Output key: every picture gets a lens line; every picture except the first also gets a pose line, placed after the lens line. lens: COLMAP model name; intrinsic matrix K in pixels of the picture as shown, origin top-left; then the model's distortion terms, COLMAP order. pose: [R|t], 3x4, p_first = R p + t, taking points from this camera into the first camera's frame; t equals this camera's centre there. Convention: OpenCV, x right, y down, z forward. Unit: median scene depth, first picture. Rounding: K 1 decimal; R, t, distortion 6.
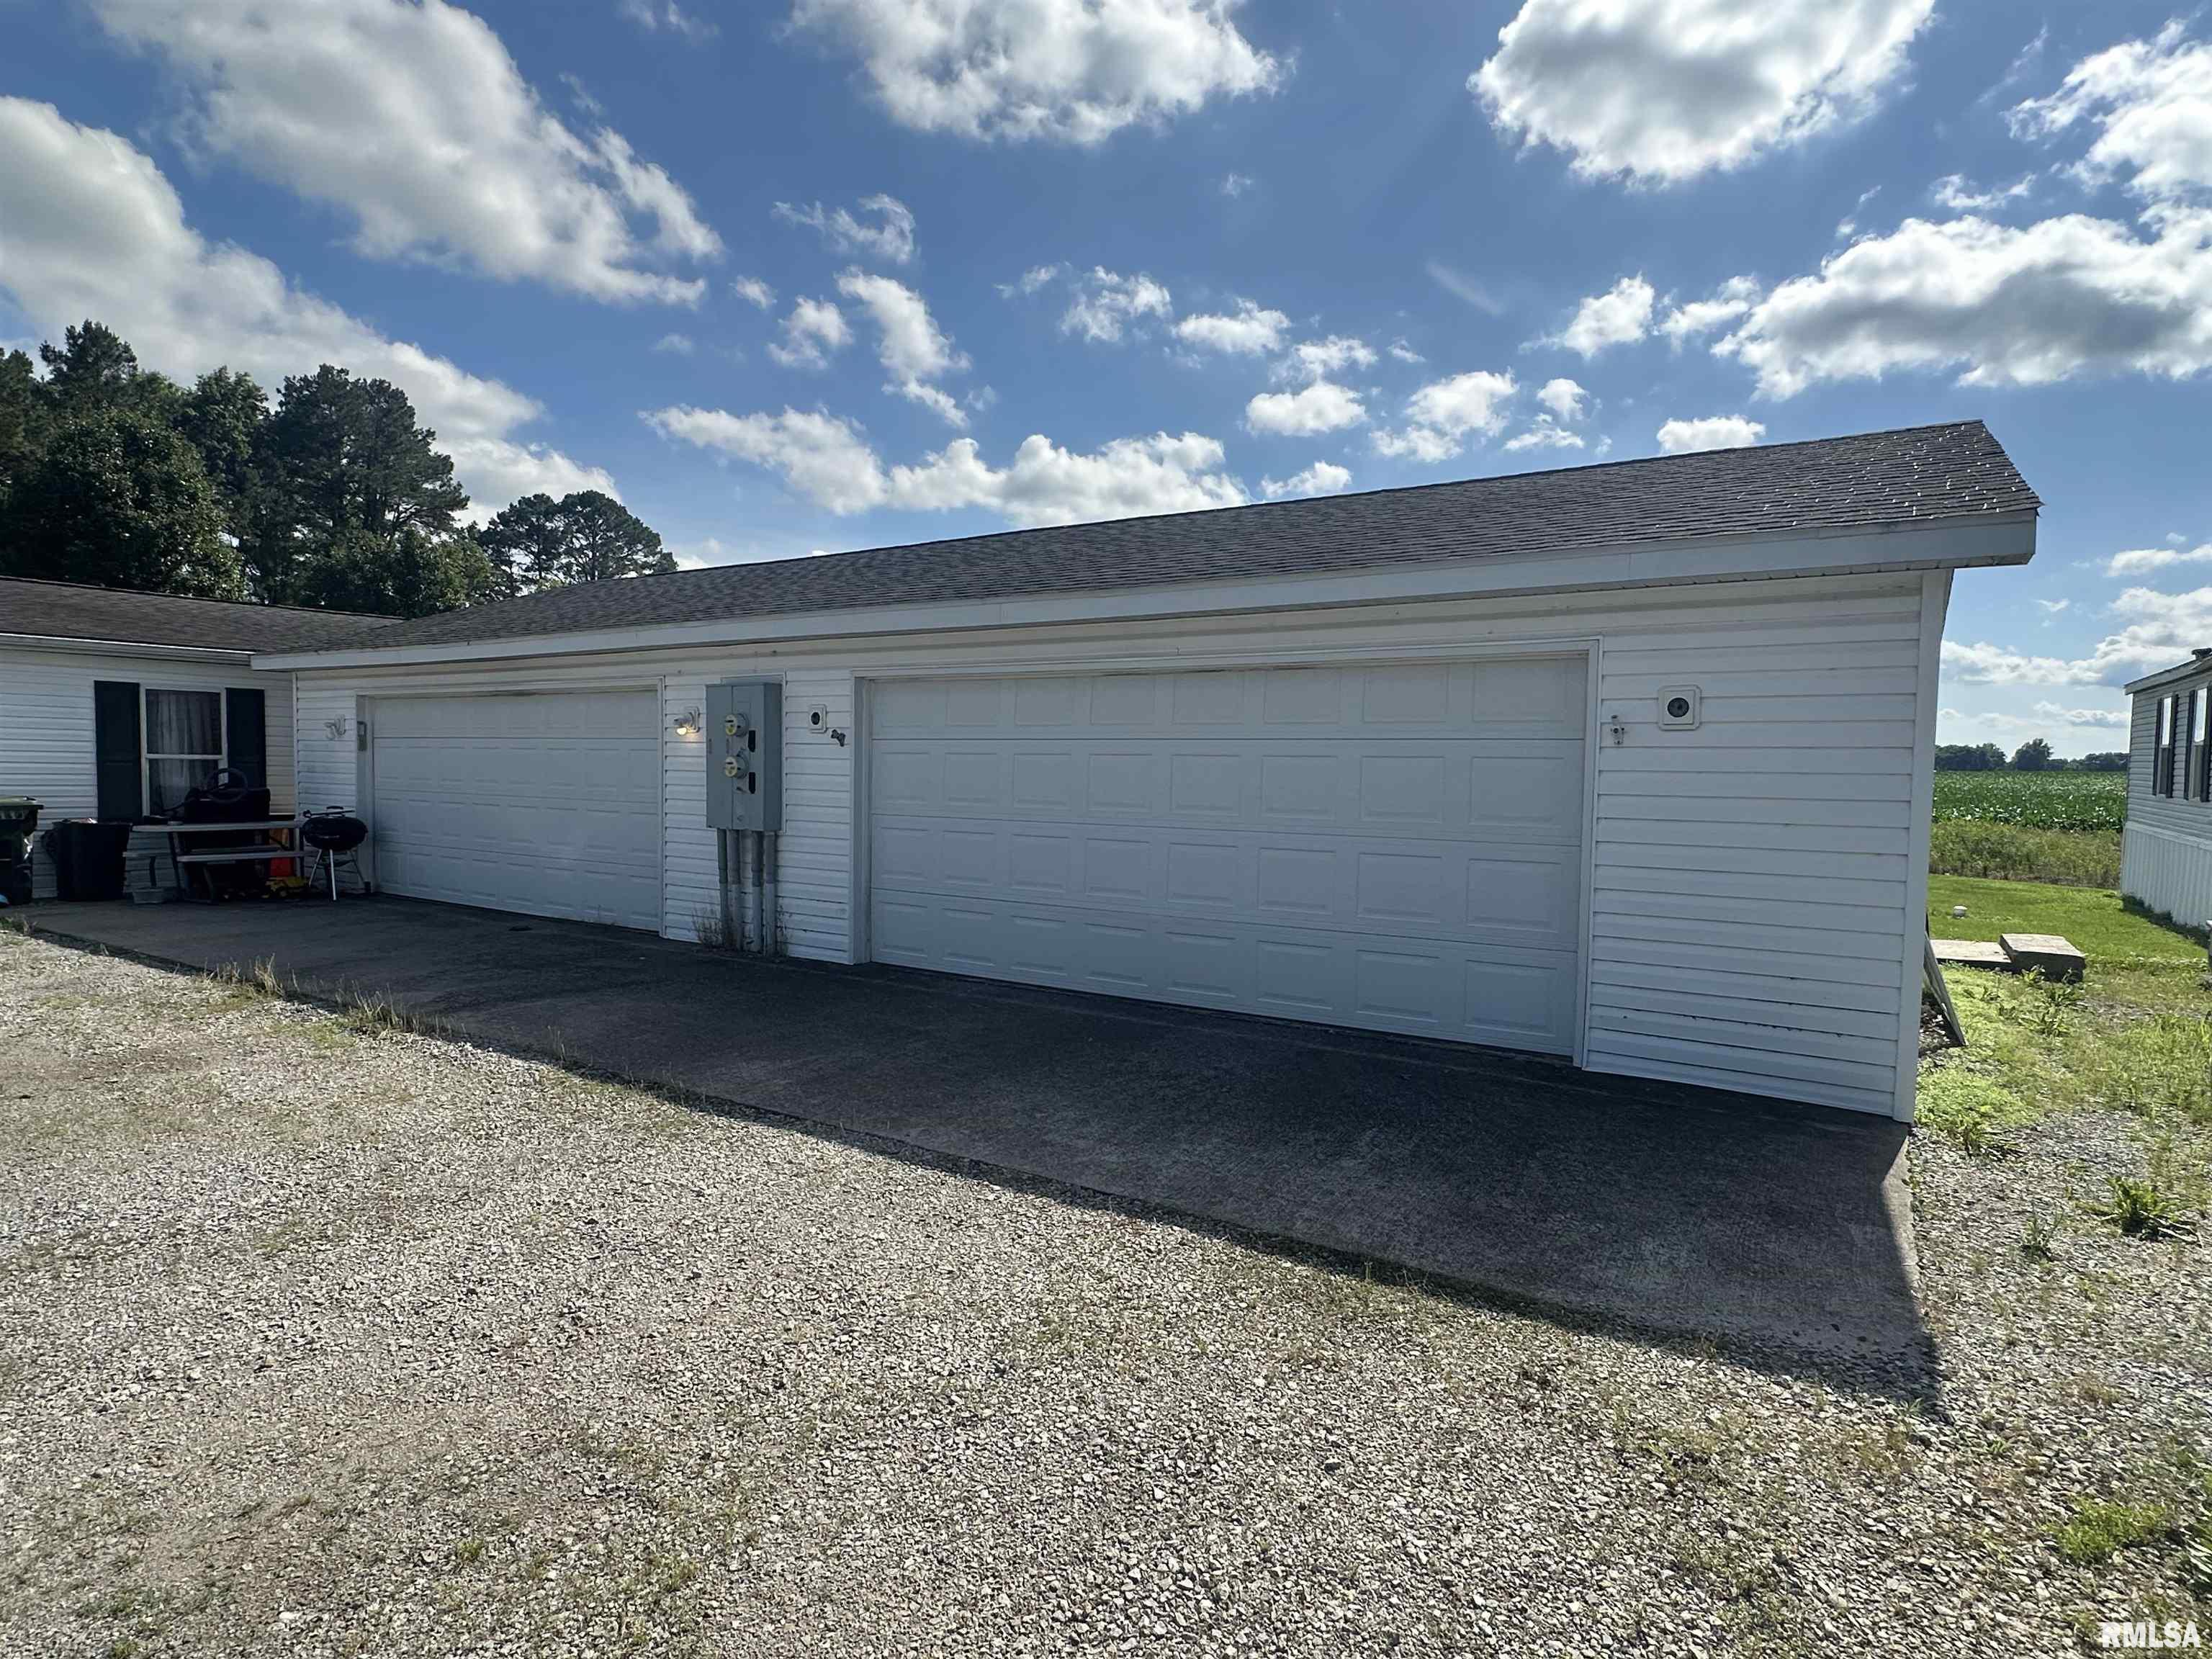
lens RADIAL K [[1191.9, 0, 1106.0], [0, 1191.9, 829.5], [0, 0, 1]] dist [-0.001816, -0.000226]
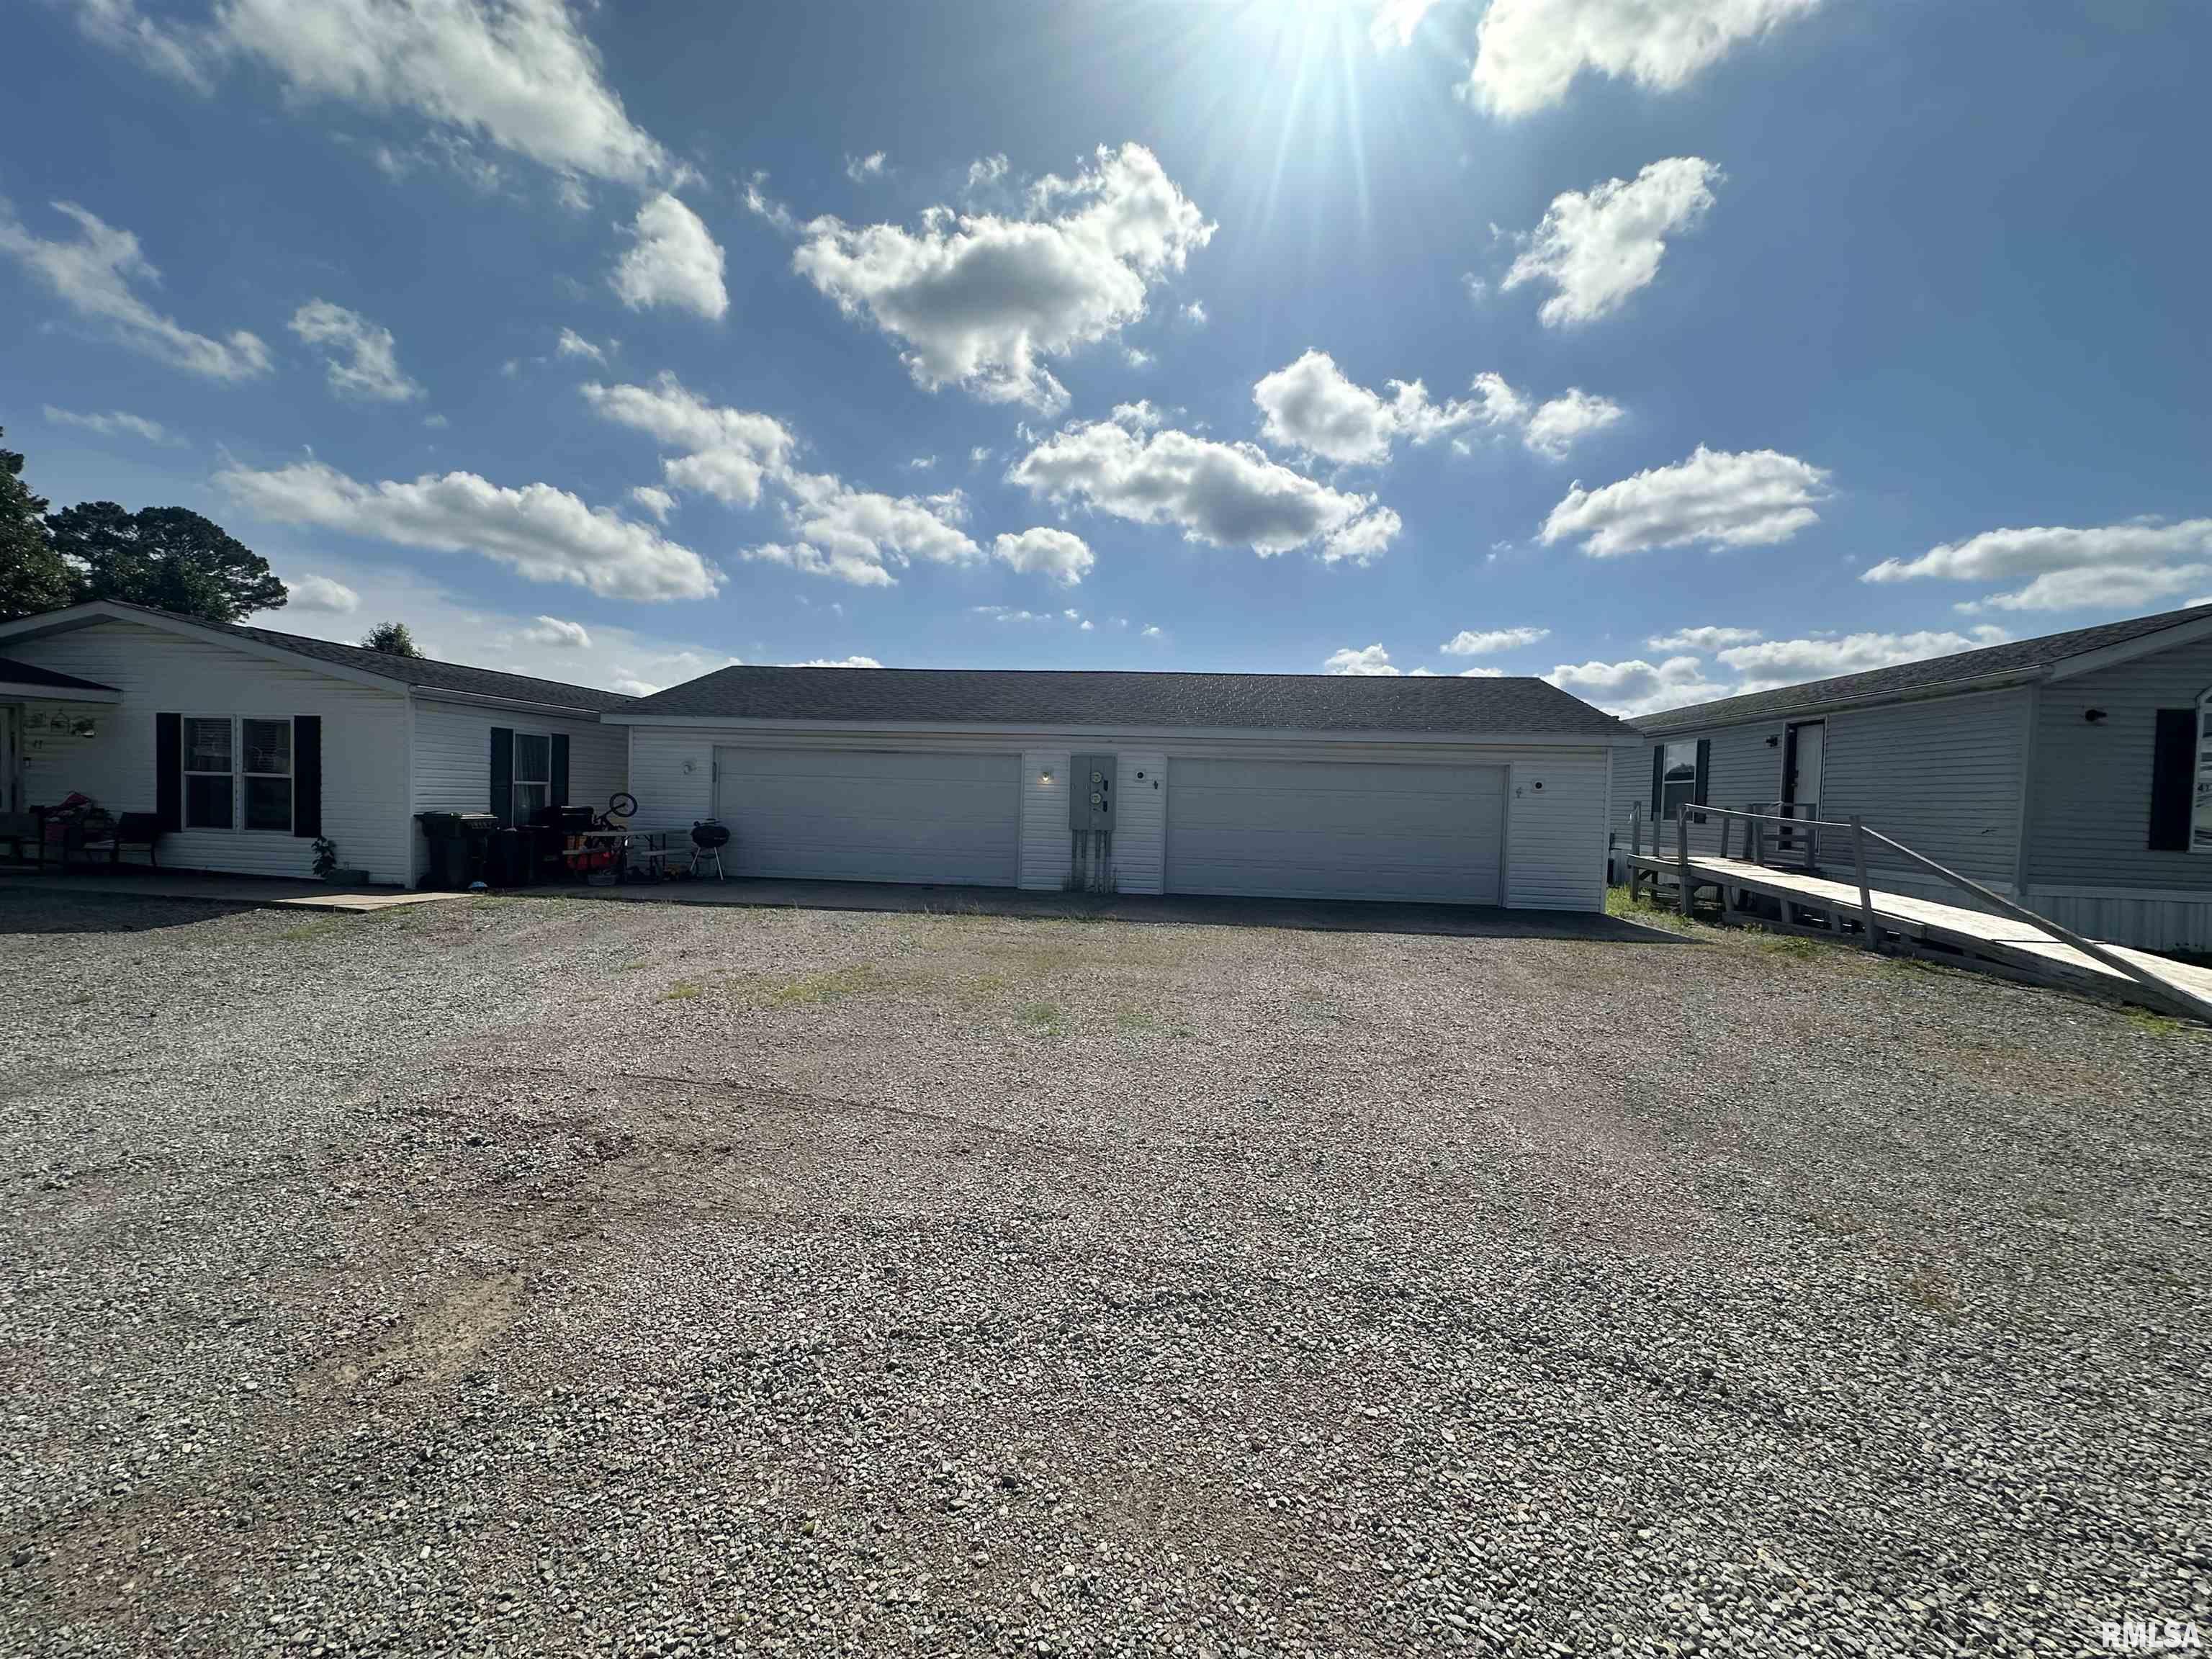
lens RADIAL K [[876.8, 0, 1106.0], [0, 876.8, 829.5], [0, 0, 1]] dist [-0.000347, 0.000234]
pose [[0.885104, -0.007738, 0.465328, -0.949651], [0.010477, 0.999940, -0.003299, 0.003862], [-0.465274, 0.007795, 0.885132, -0.288265]]
